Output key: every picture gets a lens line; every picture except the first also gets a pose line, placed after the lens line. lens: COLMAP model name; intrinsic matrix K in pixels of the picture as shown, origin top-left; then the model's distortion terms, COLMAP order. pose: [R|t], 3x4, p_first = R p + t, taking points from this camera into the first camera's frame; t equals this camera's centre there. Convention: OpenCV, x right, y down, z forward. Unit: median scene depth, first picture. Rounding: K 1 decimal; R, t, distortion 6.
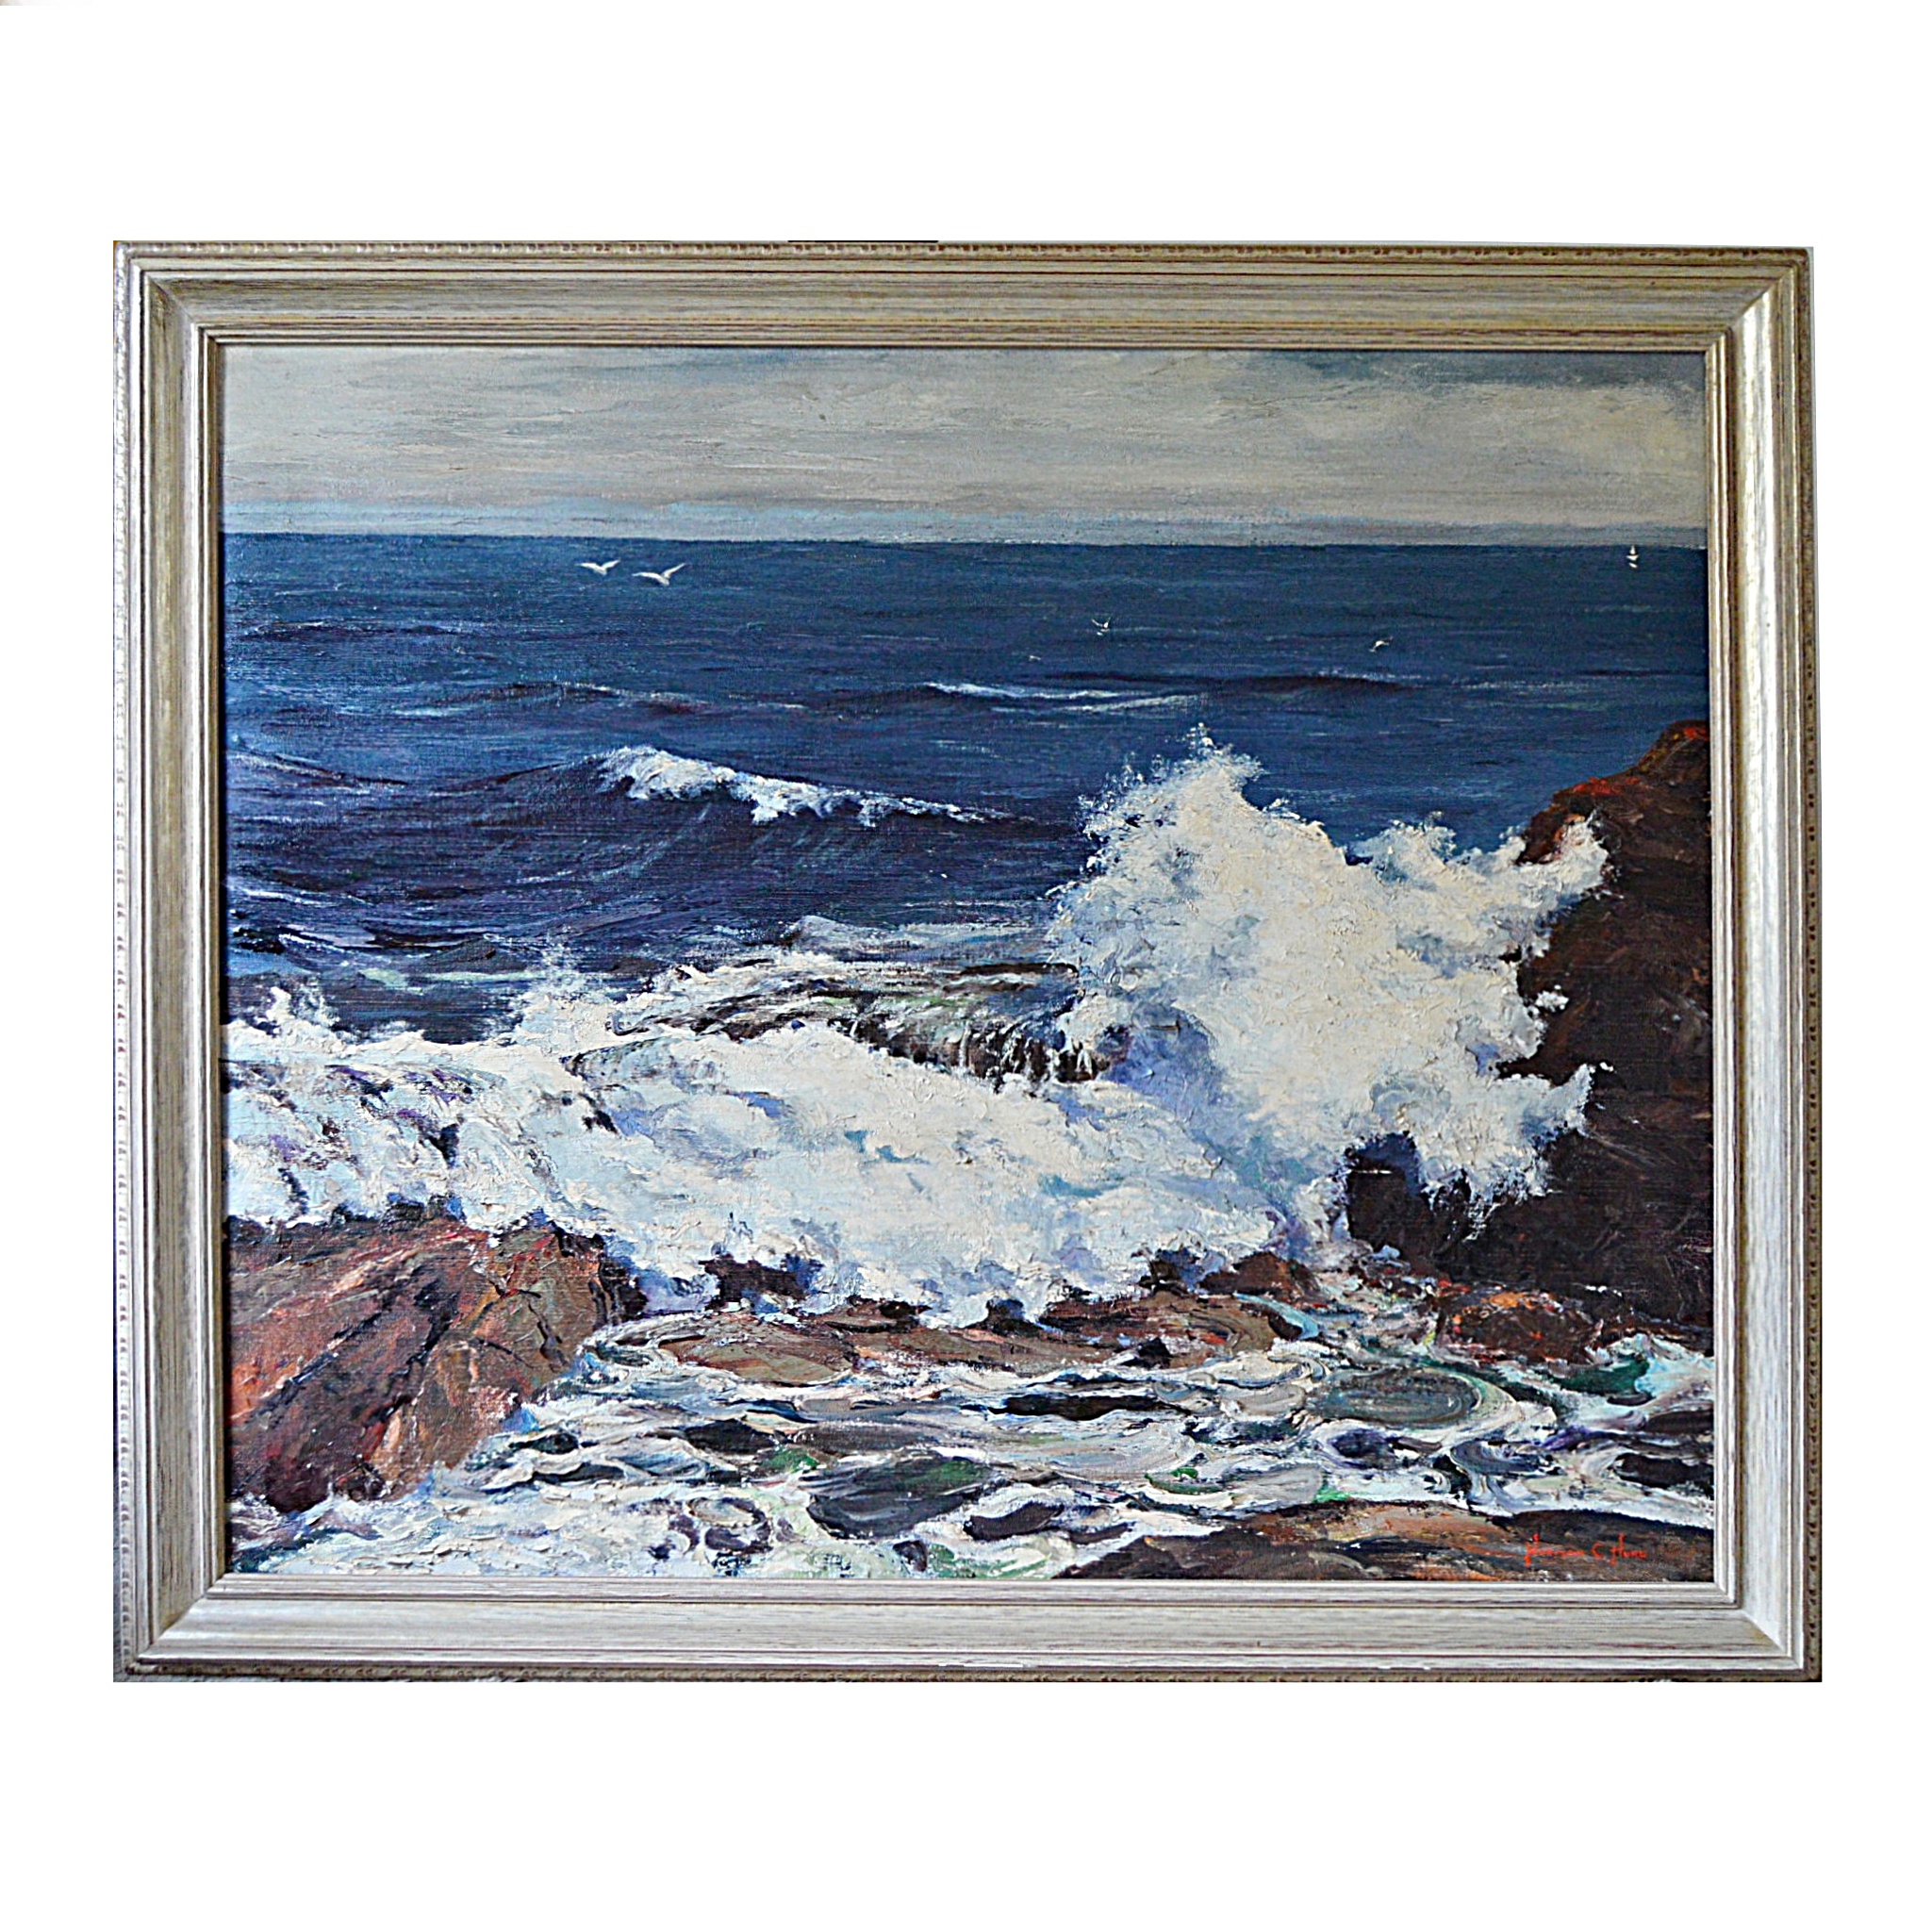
lens RADIAL K [[2842.1, 0, 959.7], [0, 2842.1, 957.4], [0, 0, 1]] dist [-0.031289, 0.000000]
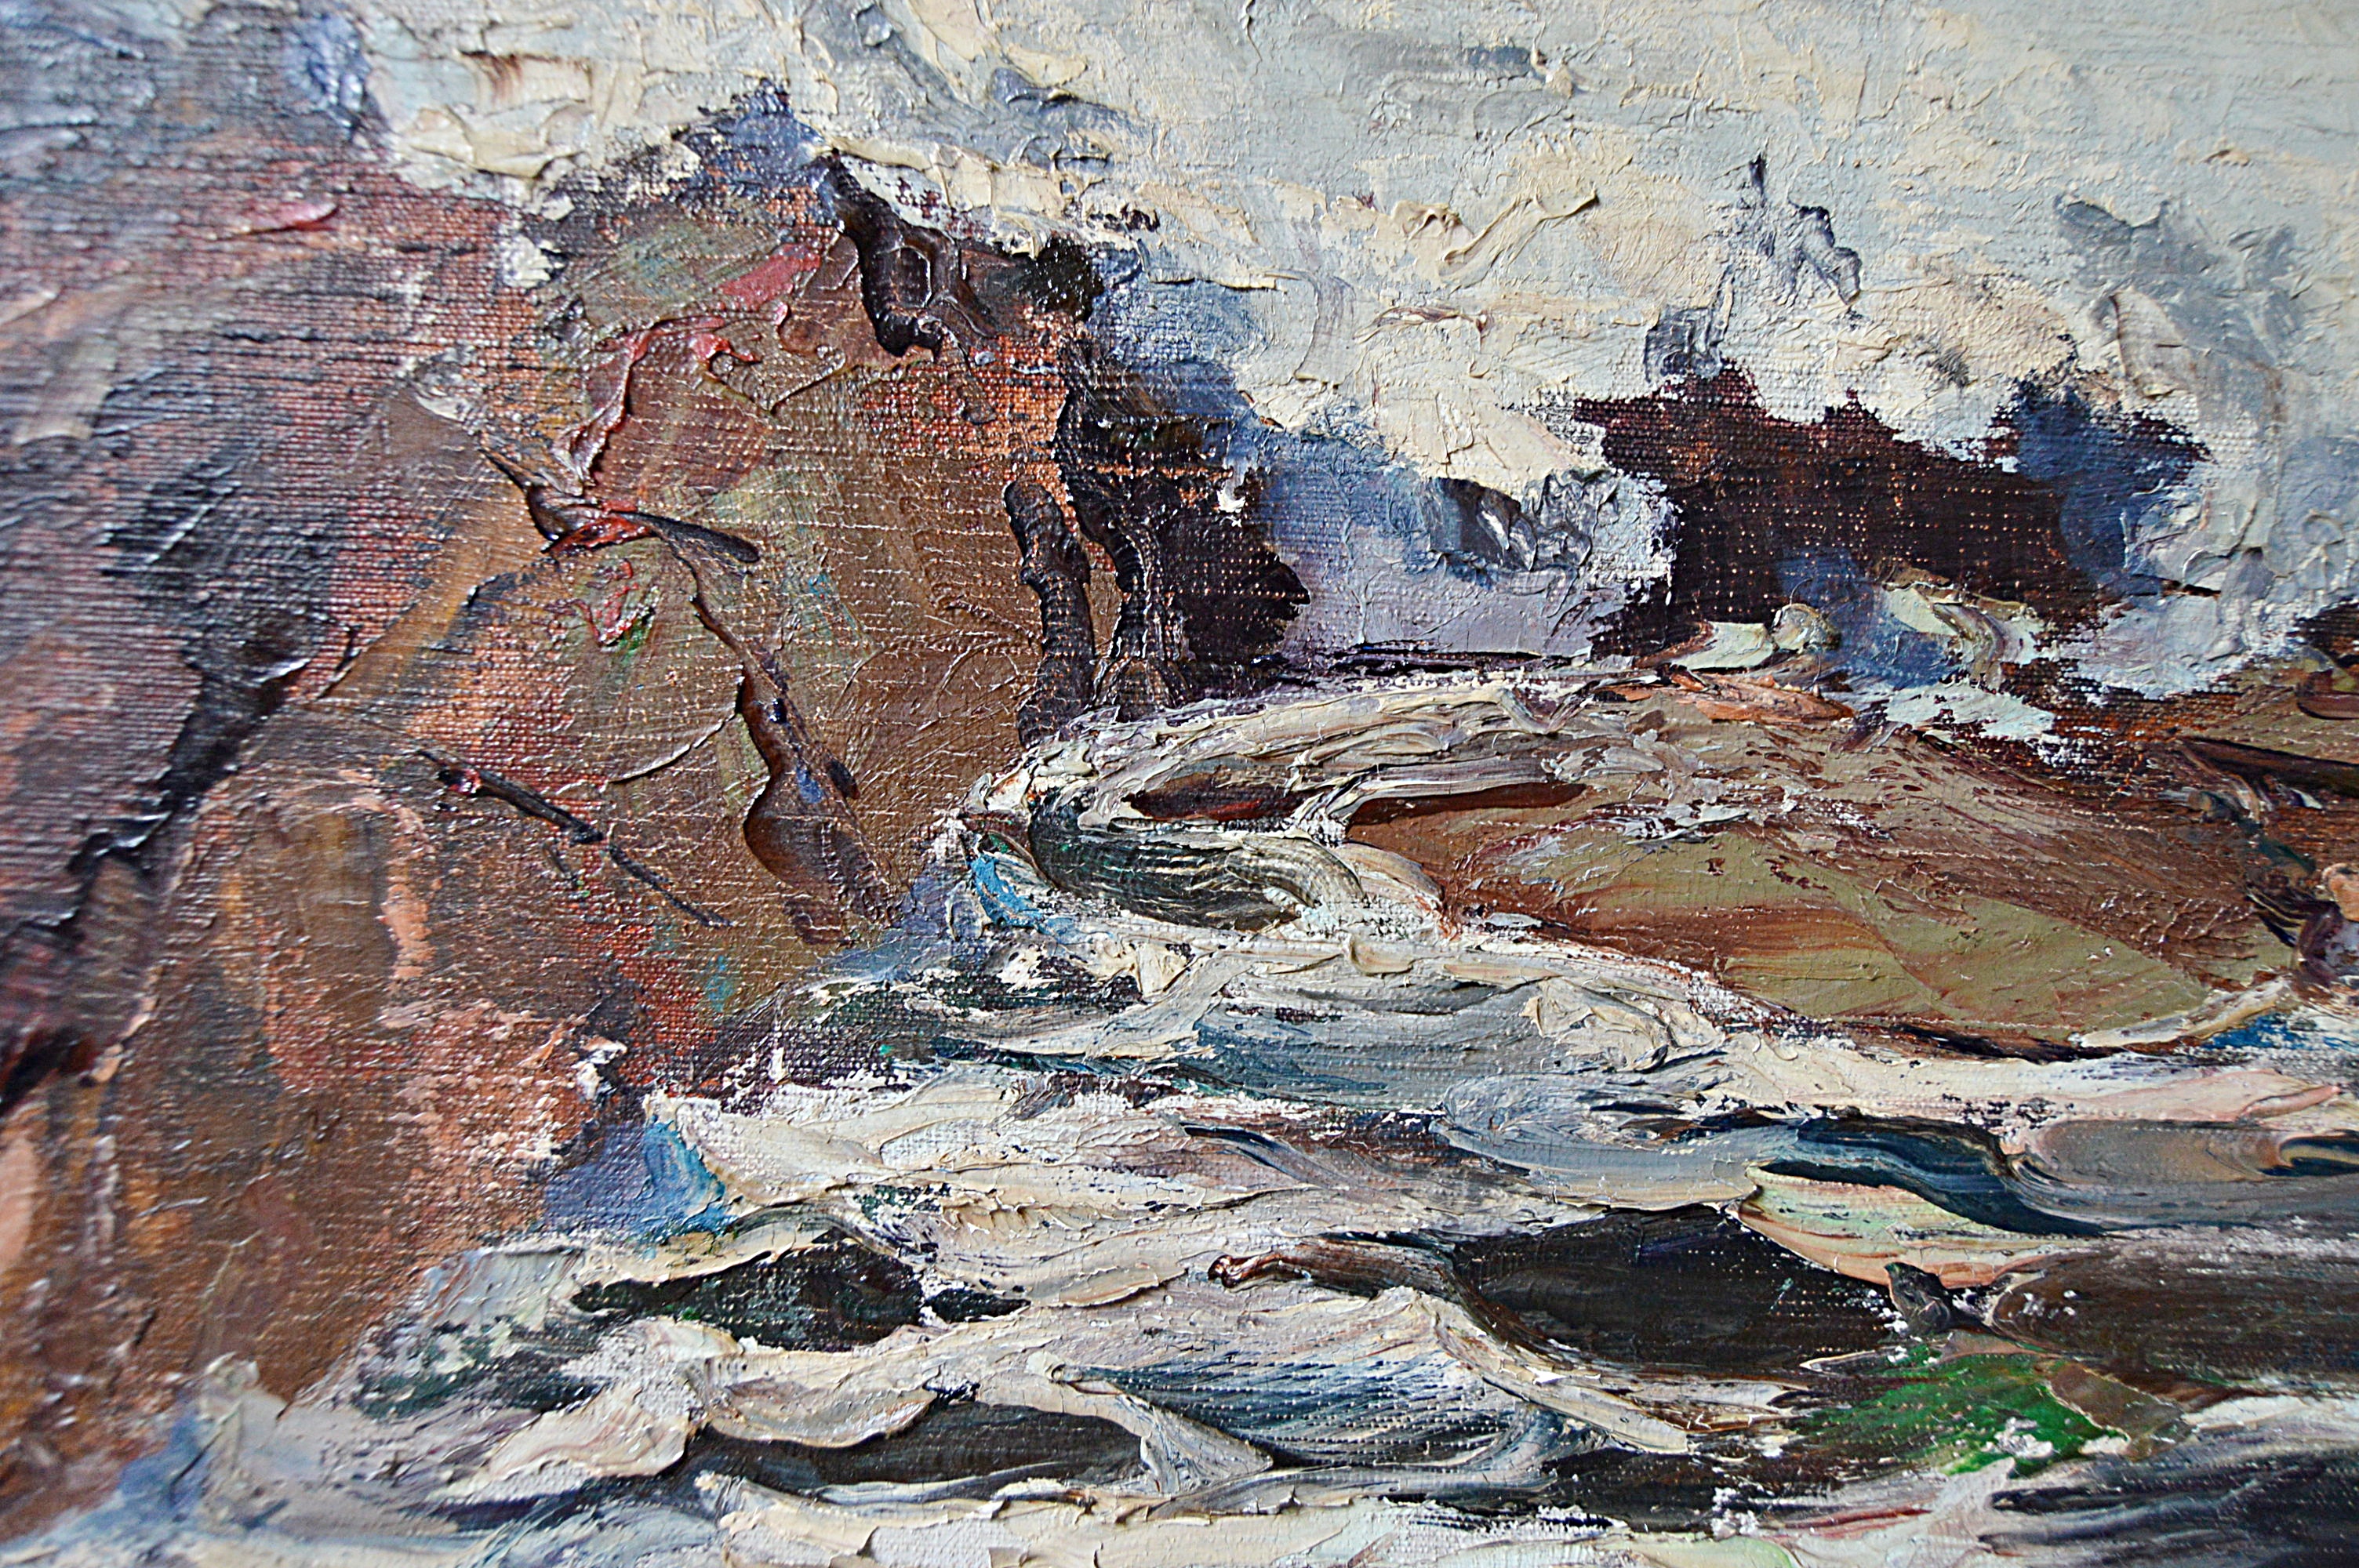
lens RADIAL K [[1899.0, 0, 1180.5], [0, 1899.0, 784.5], [0, 0, 1]] dist [-0.028347, 0.001131]
pose [[0.998606, 0.040174, 0.034243, -0.122317], [-0.041110, 0.998788, 0.027054, 0.130591], [-0.033115, -0.028424, 0.999047, 0.867868]]
